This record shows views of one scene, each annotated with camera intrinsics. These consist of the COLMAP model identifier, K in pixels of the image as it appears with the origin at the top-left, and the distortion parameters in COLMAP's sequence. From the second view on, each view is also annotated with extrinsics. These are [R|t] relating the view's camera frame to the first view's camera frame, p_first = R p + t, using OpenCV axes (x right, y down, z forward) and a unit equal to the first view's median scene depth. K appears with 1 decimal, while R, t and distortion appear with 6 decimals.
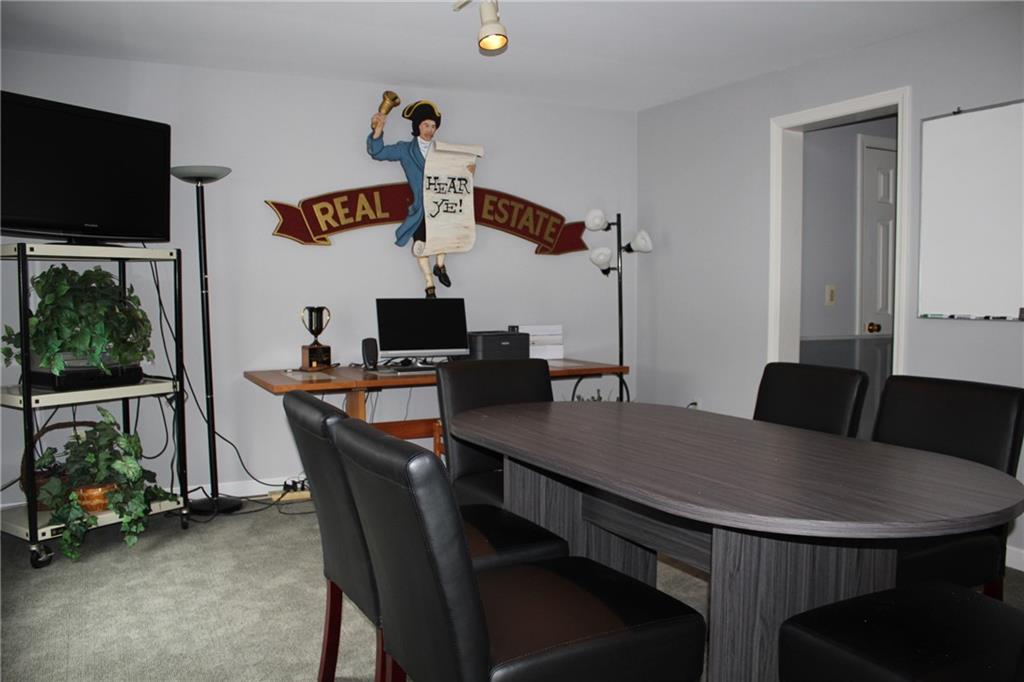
lens RADIAL K [[899.0, 0, 511.6], [0, 899.0, 342.4], [0, 0, 1]] dist [-0.065603, 0.019532]
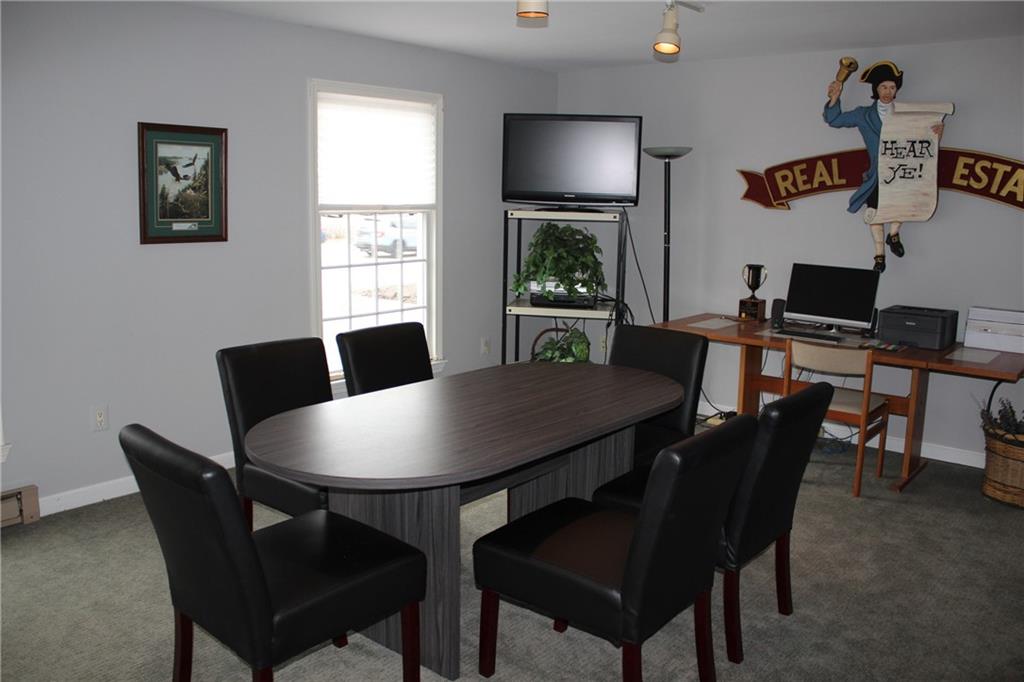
lens RADIAL K [[876.2, 0, 511.9], [0, 876.2, 339.7], [0, 0, 1]] dist [-0.010256, 0.016594]
pose [[0.413622, 0.173644, -0.893737, 0.625232], [-0.079336, 0.984784, 0.154616, -0.088944], [0.906986, 0.006953, 0.421104, 0.242575]]
